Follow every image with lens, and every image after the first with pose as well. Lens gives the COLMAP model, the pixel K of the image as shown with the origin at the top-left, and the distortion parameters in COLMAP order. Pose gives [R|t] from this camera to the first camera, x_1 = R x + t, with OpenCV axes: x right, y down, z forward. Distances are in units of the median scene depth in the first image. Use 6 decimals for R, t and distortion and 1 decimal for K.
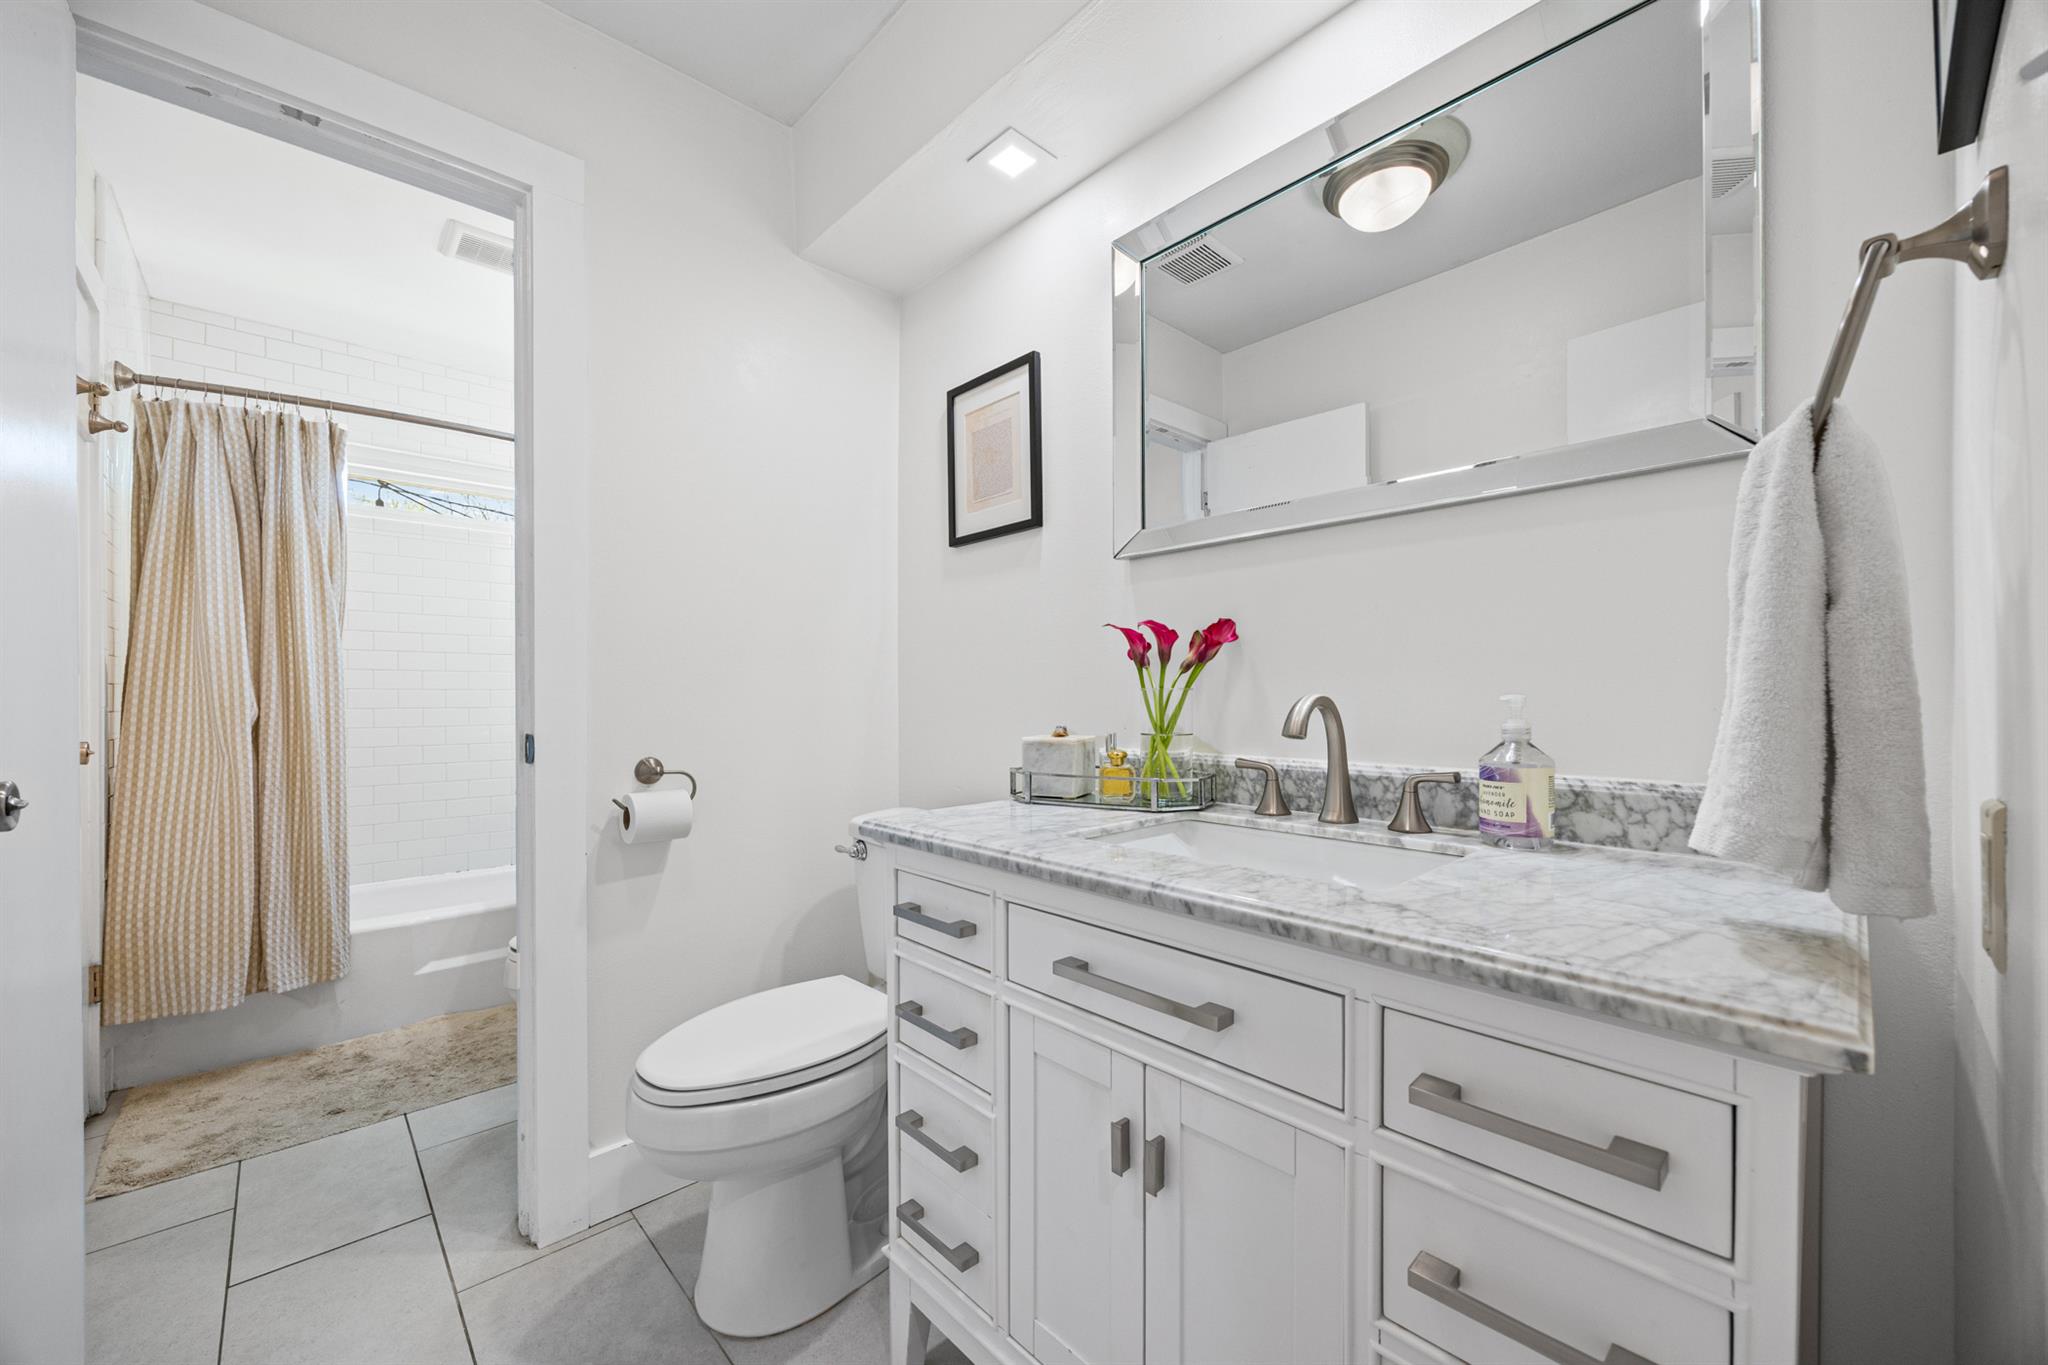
lens RADIAL K [[784.3, 0, 1024.0], [0, 784.3, 691.0], [0, 0, 1]] dist [-0.005867, 0.000662]
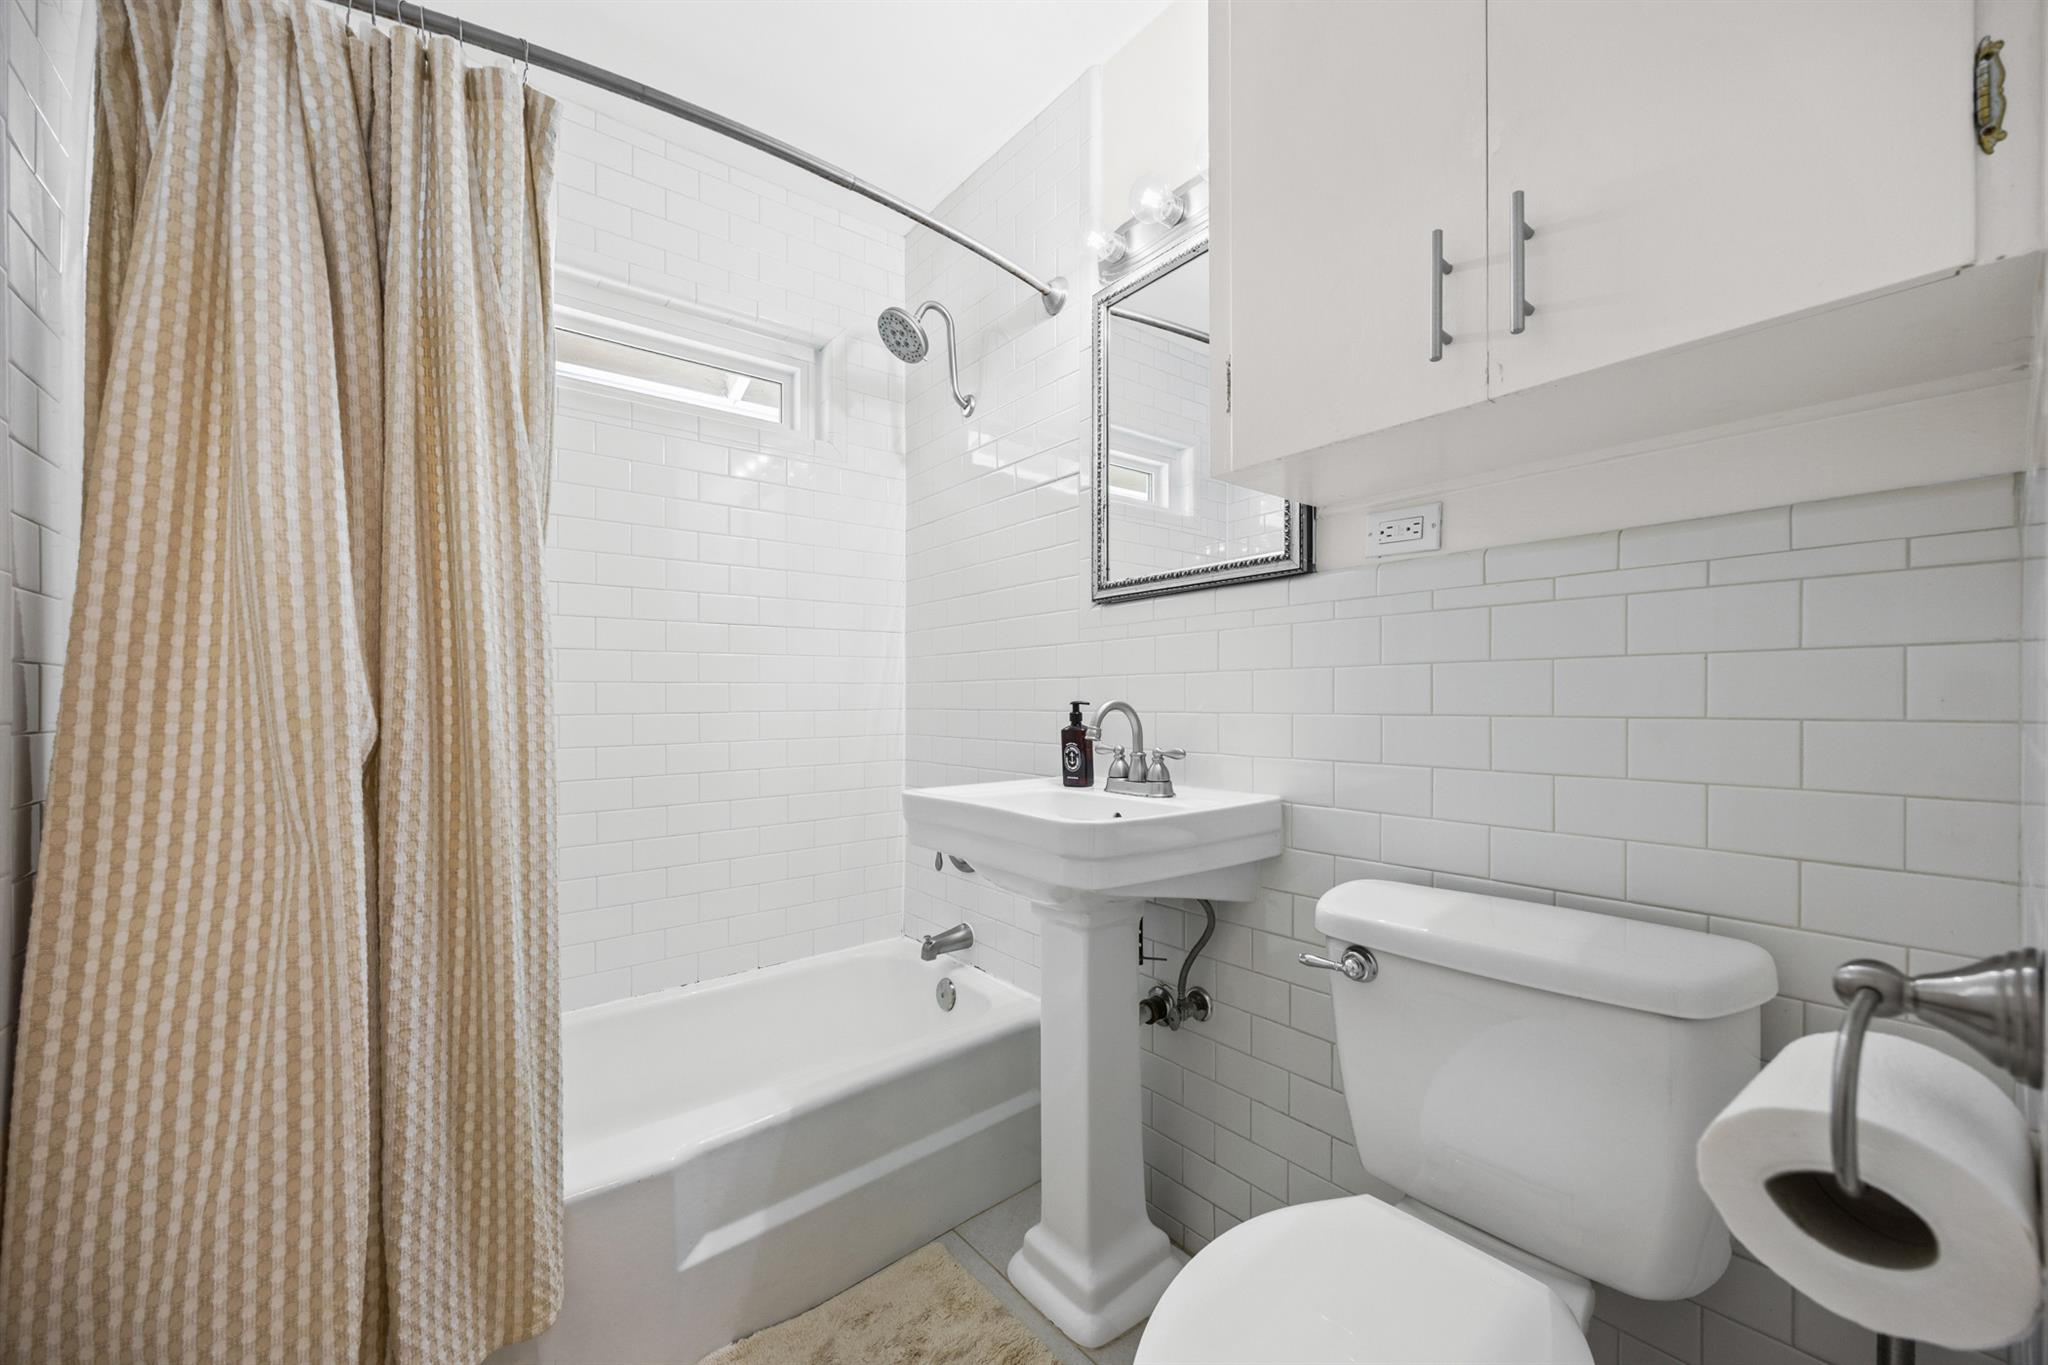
lens RADIAL K [[784.3, 0, 1025.8], [0, 784.3, 685.1], [0, 0, 1]] dist [-0.005867, 0.000662]
pose [[0.997293, -0.002785, -0.073476, -0.620225], [0.002698, 0.999996, -0.001289, 0.004086], [0.073479, 0.001088, 0.997296, 0.624355]]
